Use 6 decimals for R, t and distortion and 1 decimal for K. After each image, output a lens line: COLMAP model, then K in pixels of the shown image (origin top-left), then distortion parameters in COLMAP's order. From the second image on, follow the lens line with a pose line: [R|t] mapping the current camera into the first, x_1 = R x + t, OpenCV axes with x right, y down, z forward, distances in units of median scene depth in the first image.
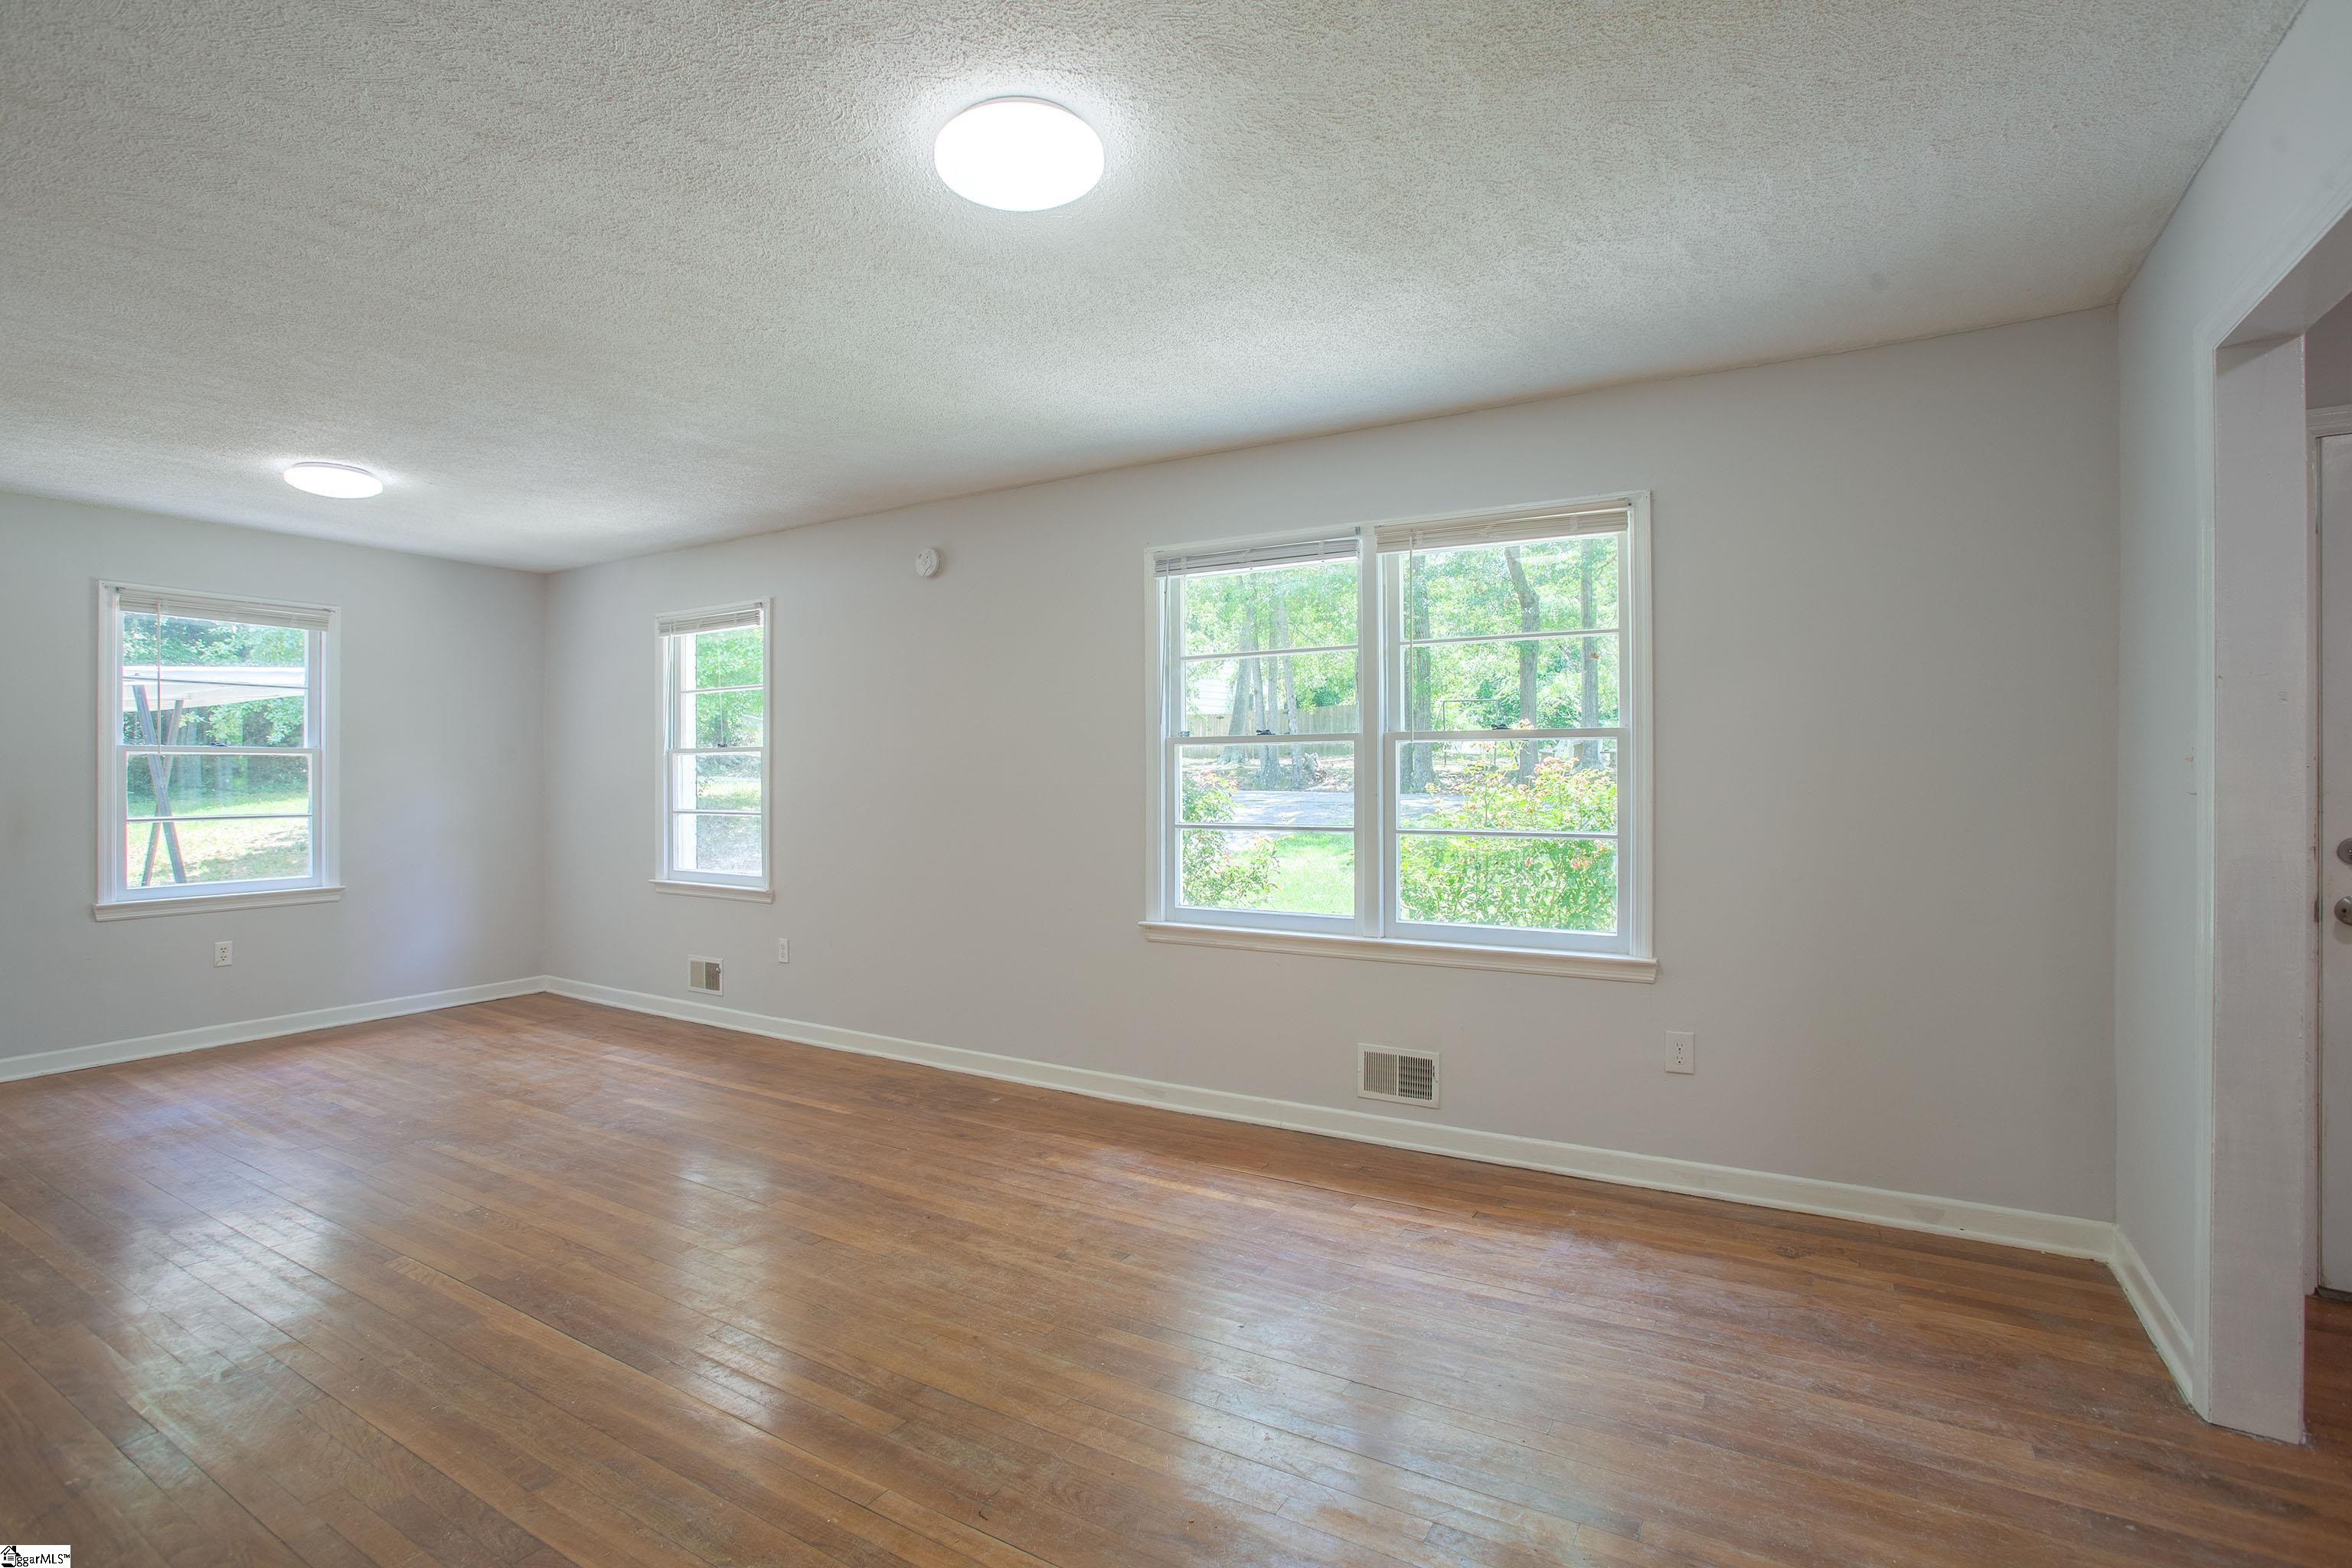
lens RADIAL K [[1107.1, 0, 1166.6], [0, 1107.1, 777.2], [0, 0, 1]] dist [-0.078006, 0.036000]
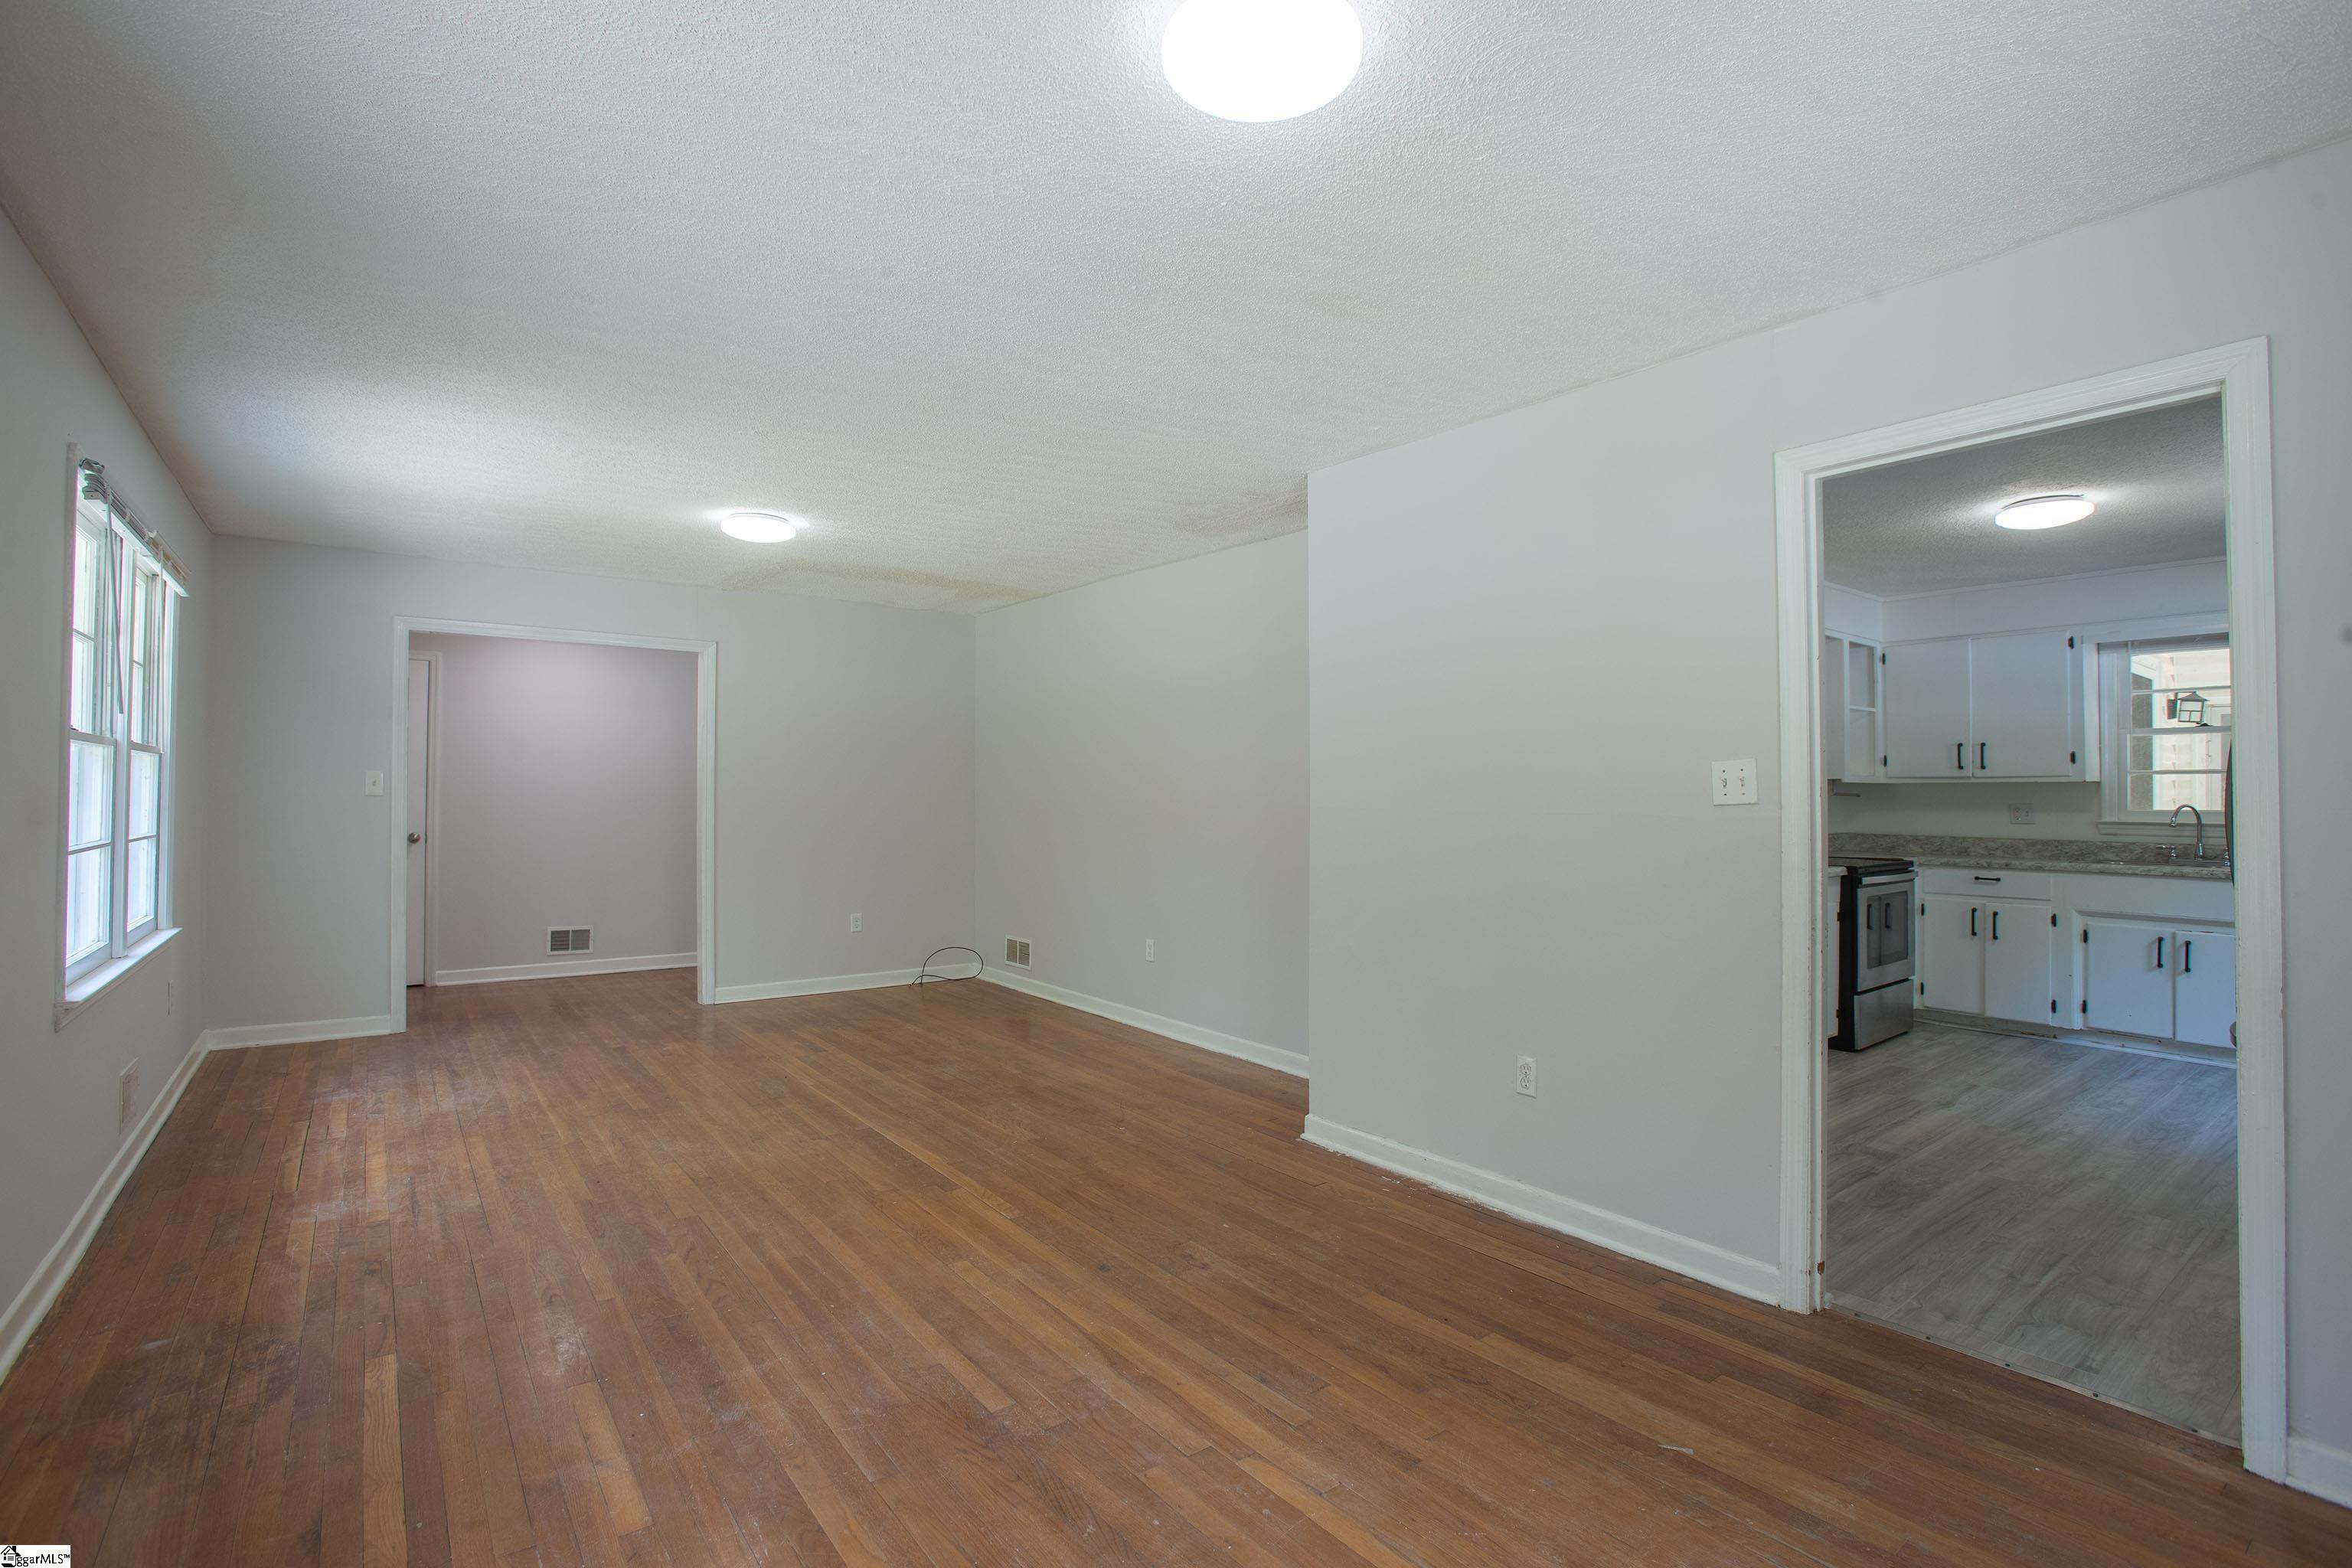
lens RADIAL K [[1107.1, 0, 1166.6], [0, 1107.1, 777.2], [0, 0, 1]] dist [-0.078006, 0.036000]
pose [[-0.926354, 0.002634, 0.376645, -0.967542], [-0.003898, 0.999855, -0.016579, 0.004993], [-0.376634, -0.016826, -0.926209, 1.493083]]
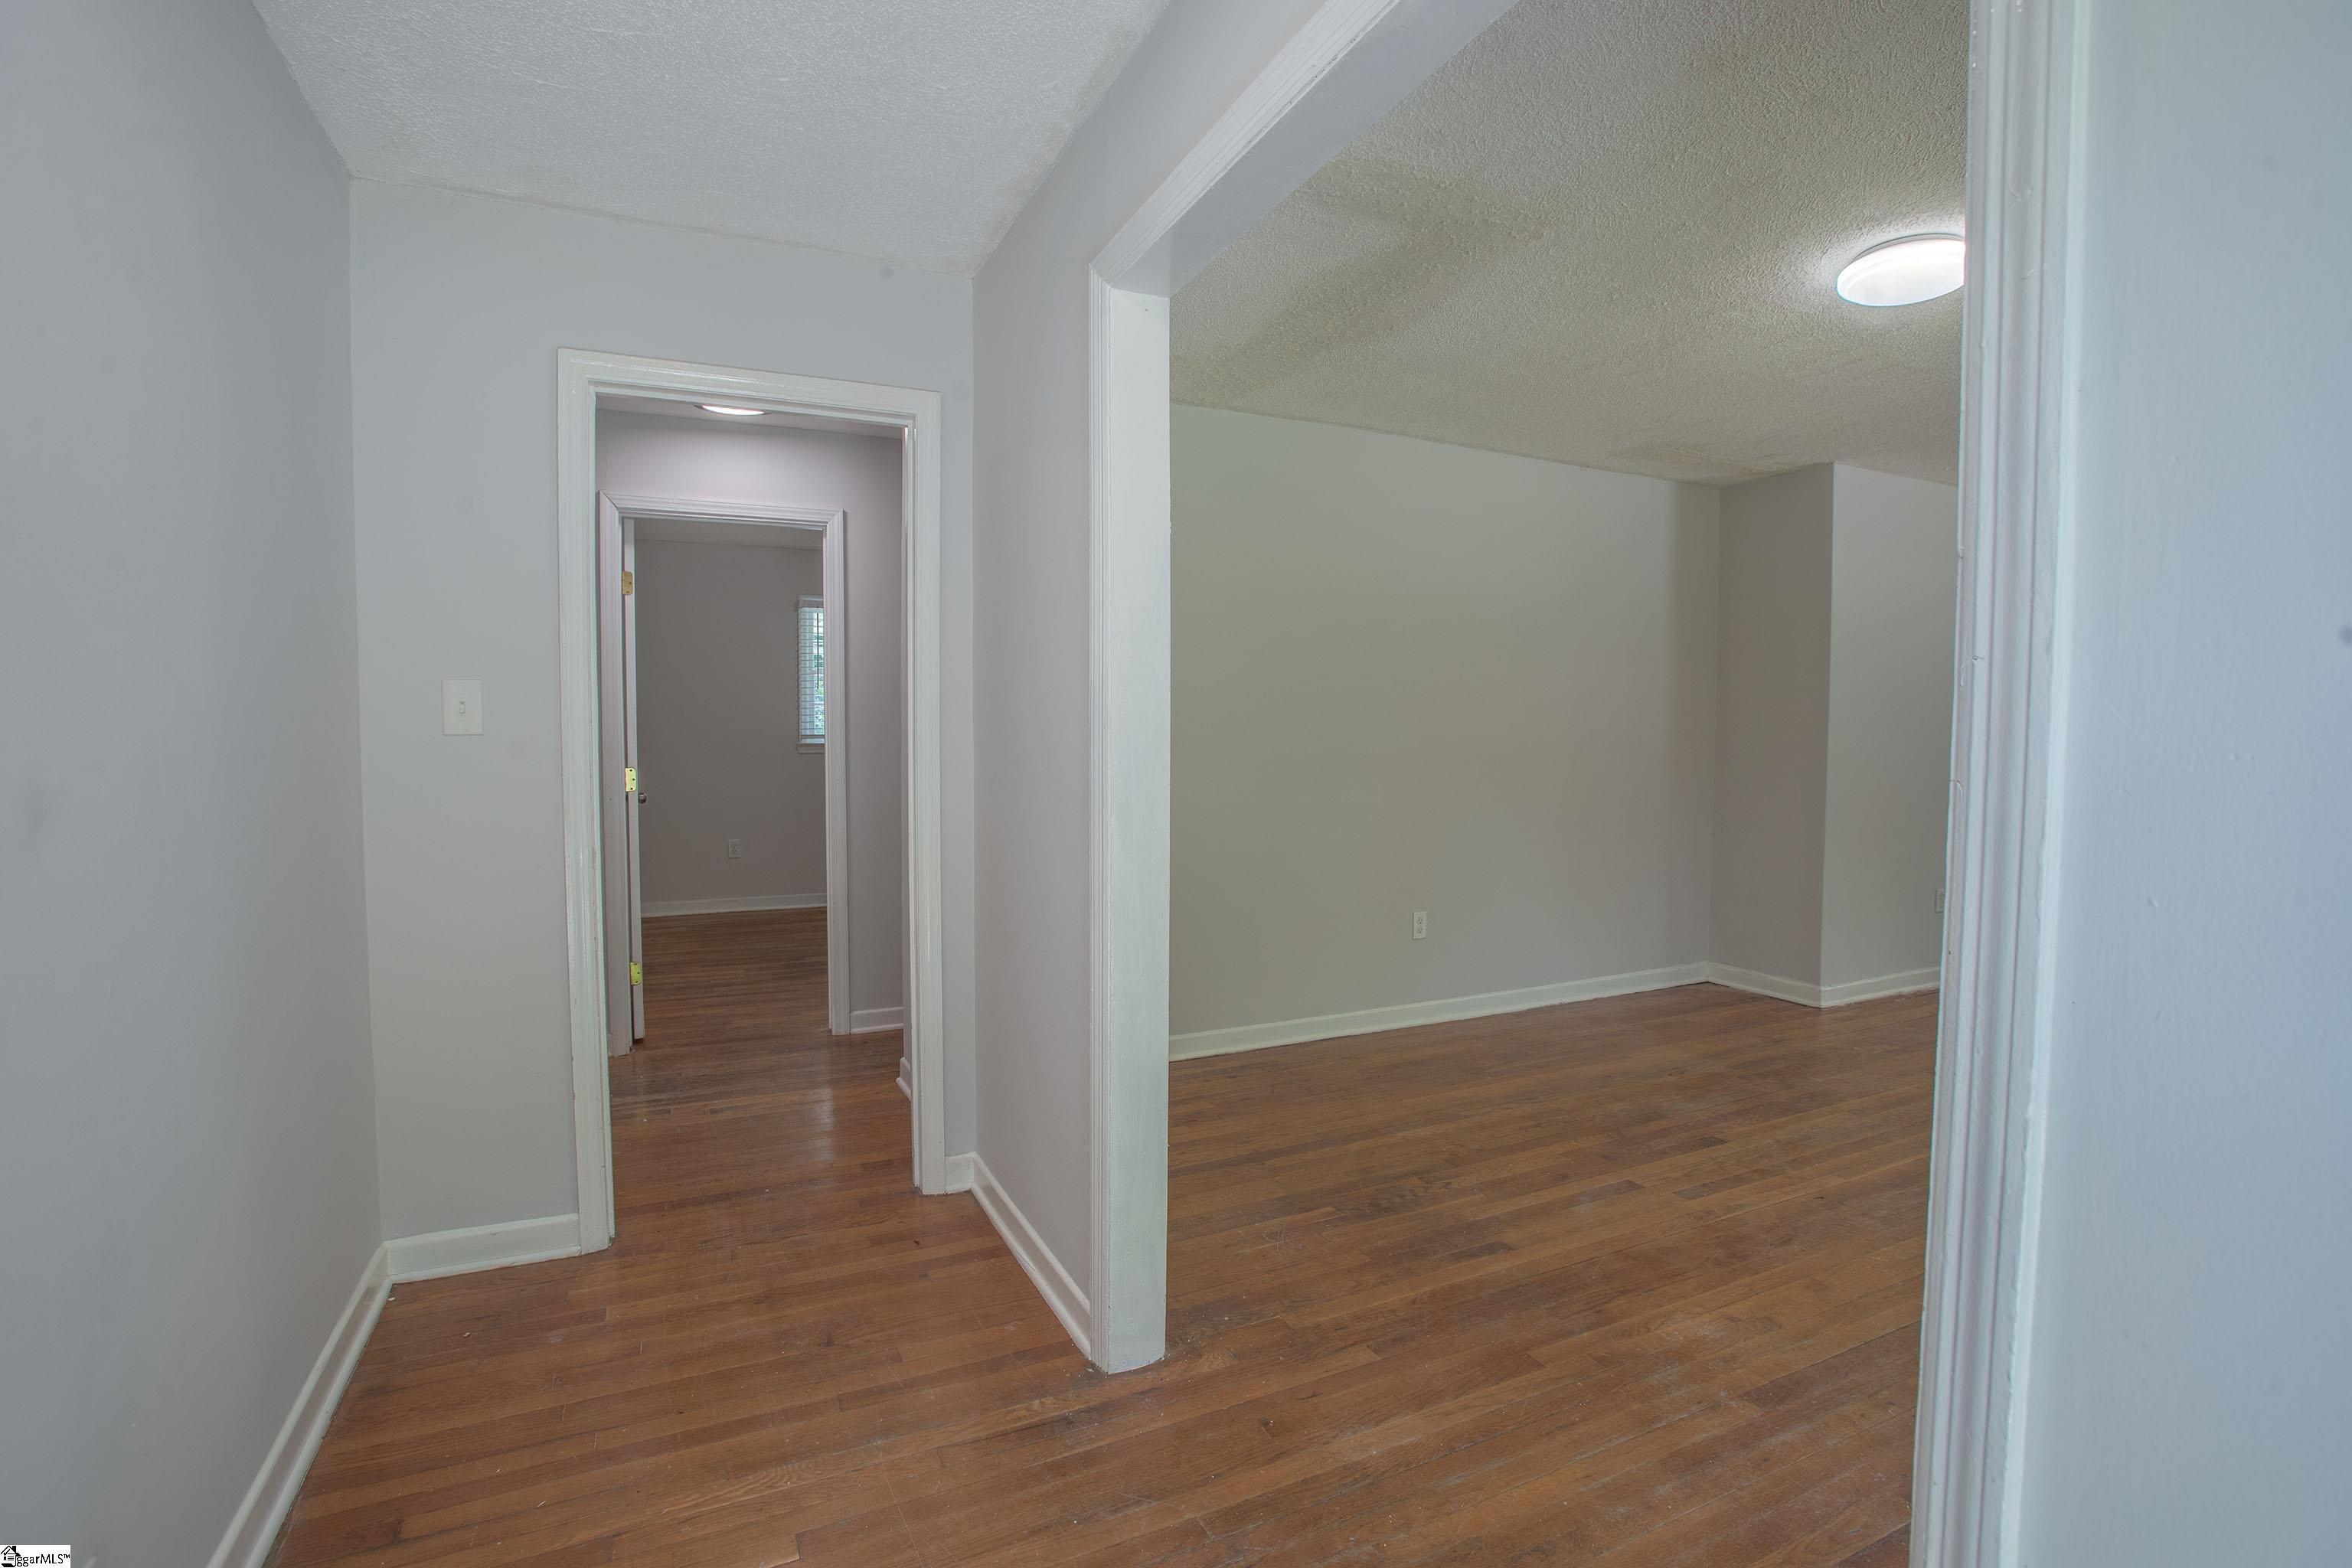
lens RADIAL K [[1107.1, 0, 1166.6], [0, 1107.1, 777.2], [0, 0, 1]] dist [-0.078006, 0.036000]
pose [[-0.551068, 0.041432, -0.833431, 0.791201], [0.003347, 0.998868, 0.047443, -0.001983], [0.834454, 0.023354, -0.550583, 0.509619]]
